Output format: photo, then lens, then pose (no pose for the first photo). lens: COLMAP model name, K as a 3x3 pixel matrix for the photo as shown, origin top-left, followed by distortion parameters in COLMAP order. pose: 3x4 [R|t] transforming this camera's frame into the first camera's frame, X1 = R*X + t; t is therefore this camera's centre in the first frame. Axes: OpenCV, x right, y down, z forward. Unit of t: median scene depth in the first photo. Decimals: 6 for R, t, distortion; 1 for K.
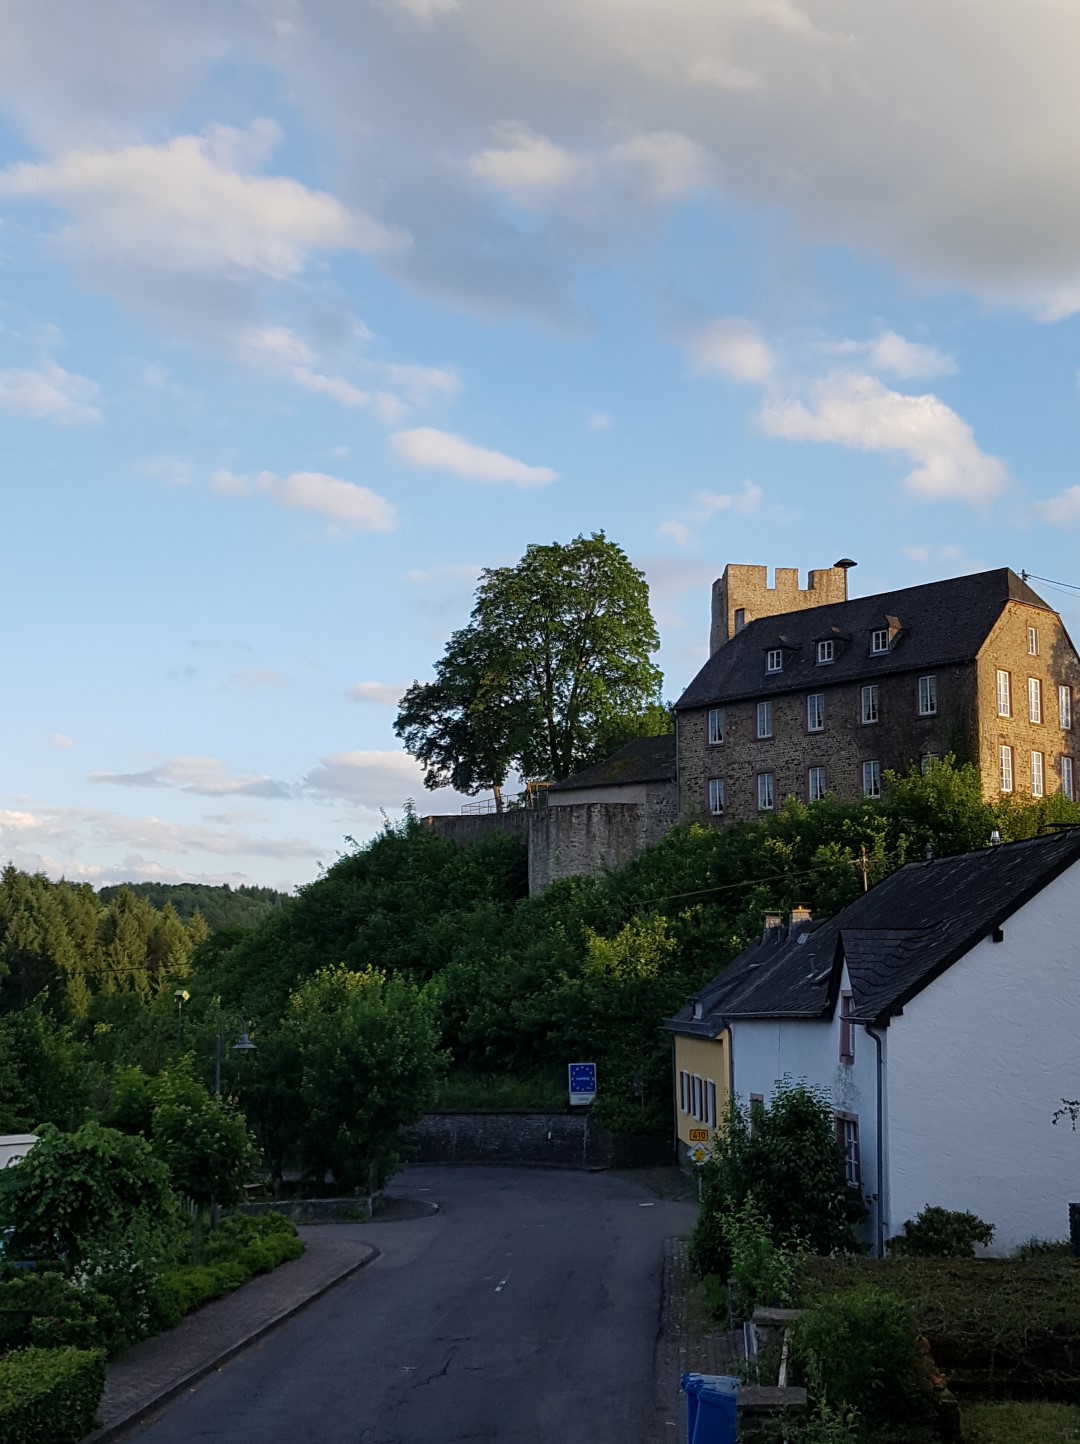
lens RADIAL K [[1668.2, 0, 540.6], [0, 1668.2, 800.0], [0, 0, 1]] dist [0.241117, 0.005839]
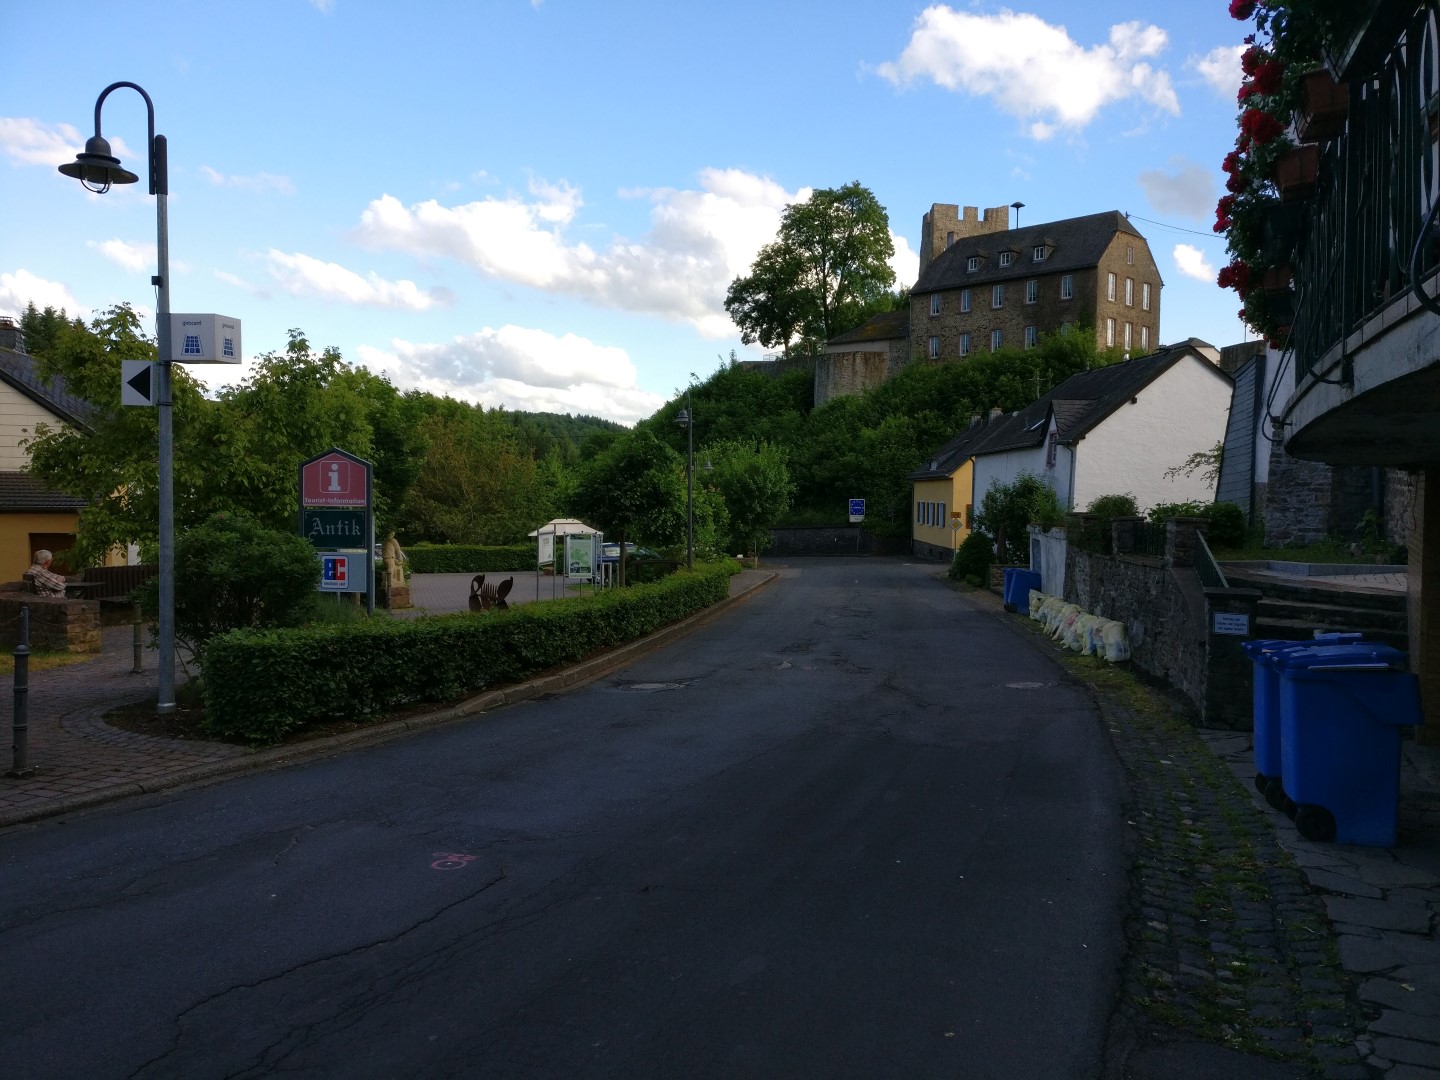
lens RADIAL K [[1121.9, 0, 720.8], [0, 1121.9, 528.0], [0, 0, 1]] dist [0.026175, 0.004898]
pose [[0.999283, 0.022007, -0.030818, -0.065243], [-0.017384, 0.989575, 0.142967, 0.018288], [0.033643, -0.142329, 0.989247, -0.129915]]
